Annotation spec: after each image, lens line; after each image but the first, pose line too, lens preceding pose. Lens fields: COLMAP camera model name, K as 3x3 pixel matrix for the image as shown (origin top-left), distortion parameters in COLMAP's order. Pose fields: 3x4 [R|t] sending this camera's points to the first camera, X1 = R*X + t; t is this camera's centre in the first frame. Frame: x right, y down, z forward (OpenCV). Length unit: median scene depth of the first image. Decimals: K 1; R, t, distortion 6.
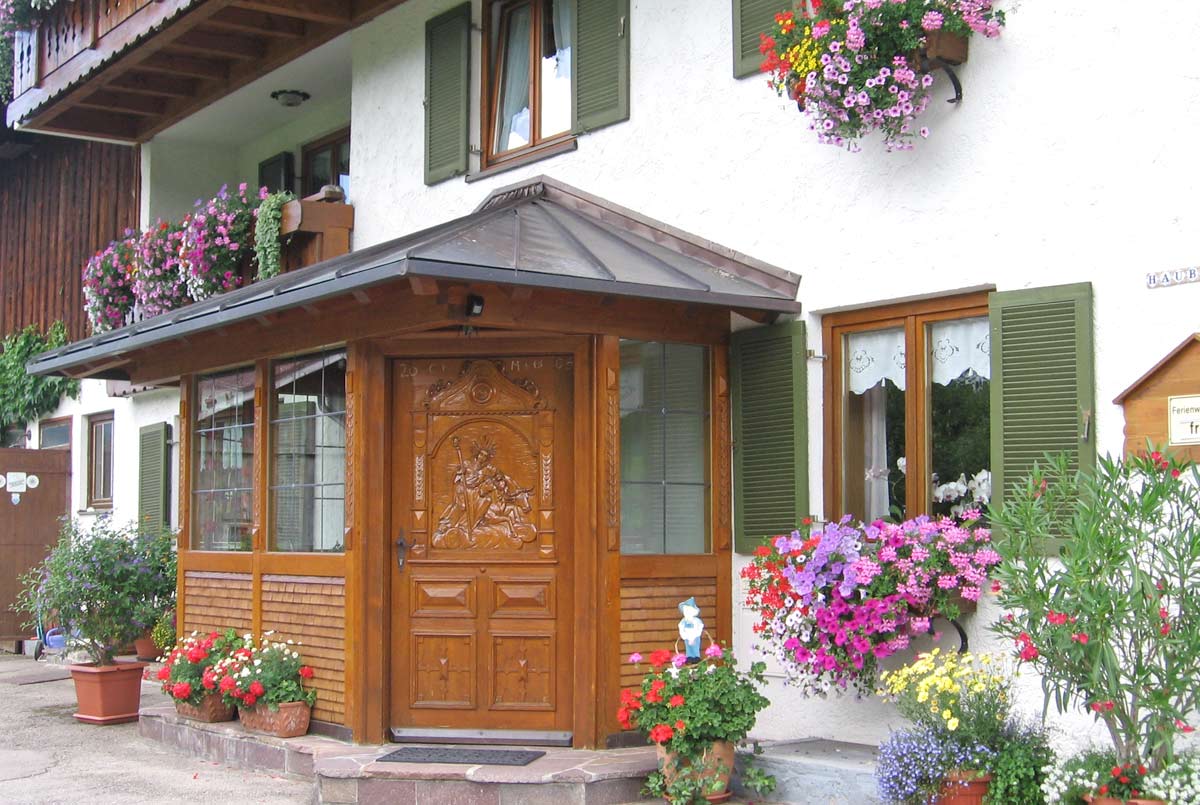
lens RADIAL K [[1742.4, 0, 600.0], [0, 1742.4, 402.5], [0, 0, 1]] dist [-0.009282, -0.002047]
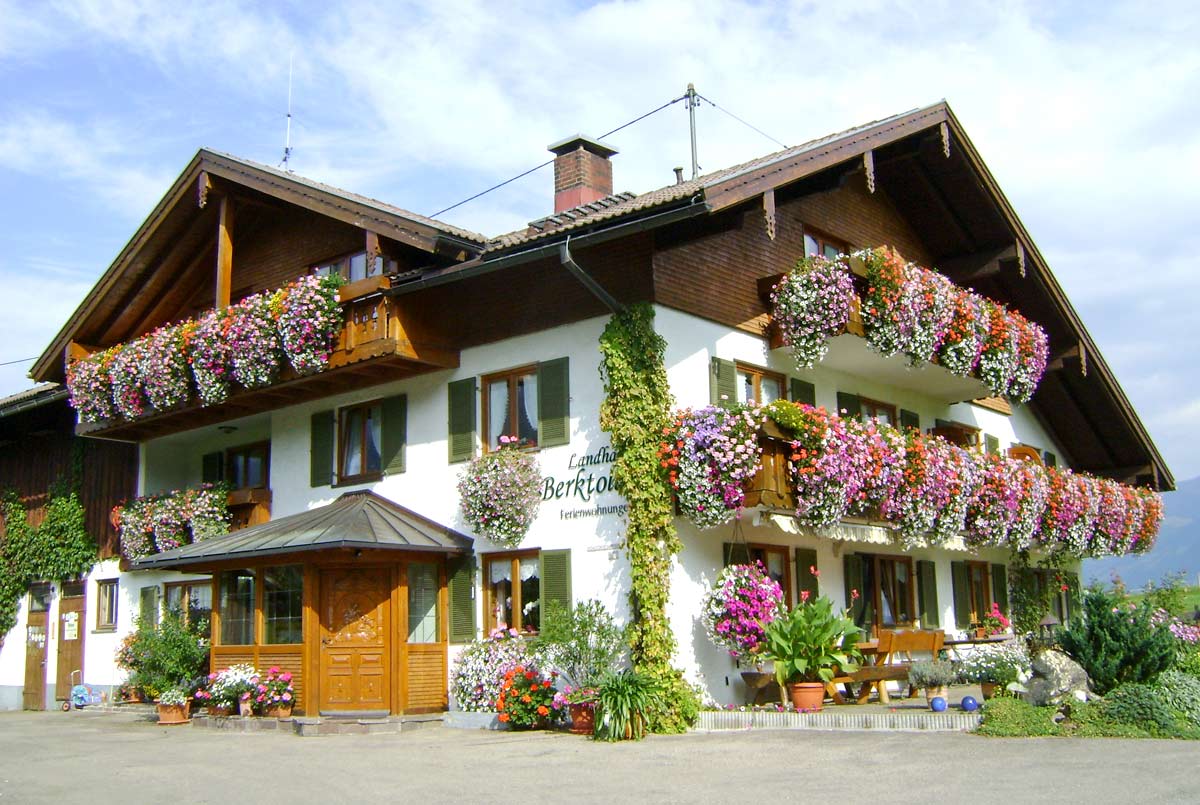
lens RADIAL K [[1193.9, 0, 600.0], [0, 1193.9, 402.5], [0, 0, 1]] dist [-0.057142, -0.002857]
pose [[0.970609, 0.024430, 0.239419, -0.148287], [0.003108, 0.993479, -0.113971, -0.072146], [-0.240642, 0.111365, 0.964204, -0.891753]]
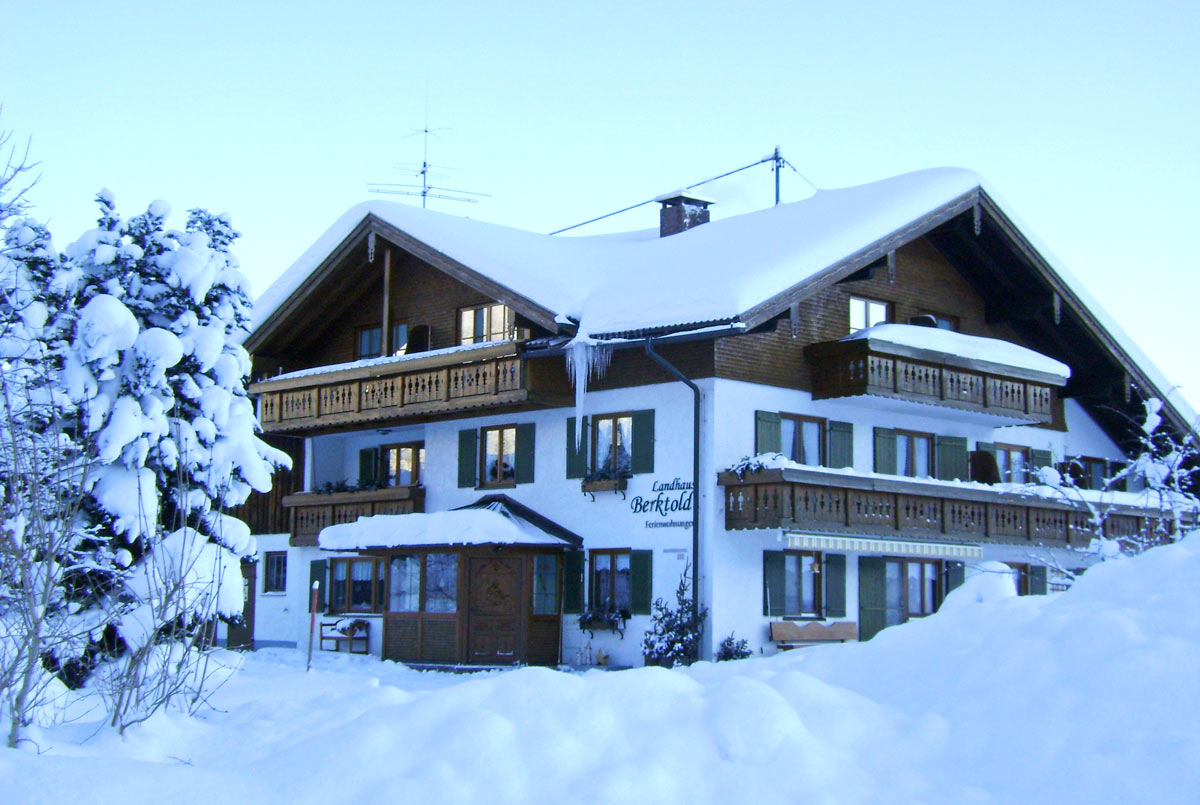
lens RADIAL K [[1653.1, 0, 651.1], [0, 1653.1, 490.7], [0, 0, 1]] dist [0.120548, -0.020488]
pose [[0.986135, 0.023483, 0.164276, -0.325242], [-0.026069, 0.999568, 0.013600, -0.225423], [-0.163885, -0.017694, 0.986321, -2.502132]]
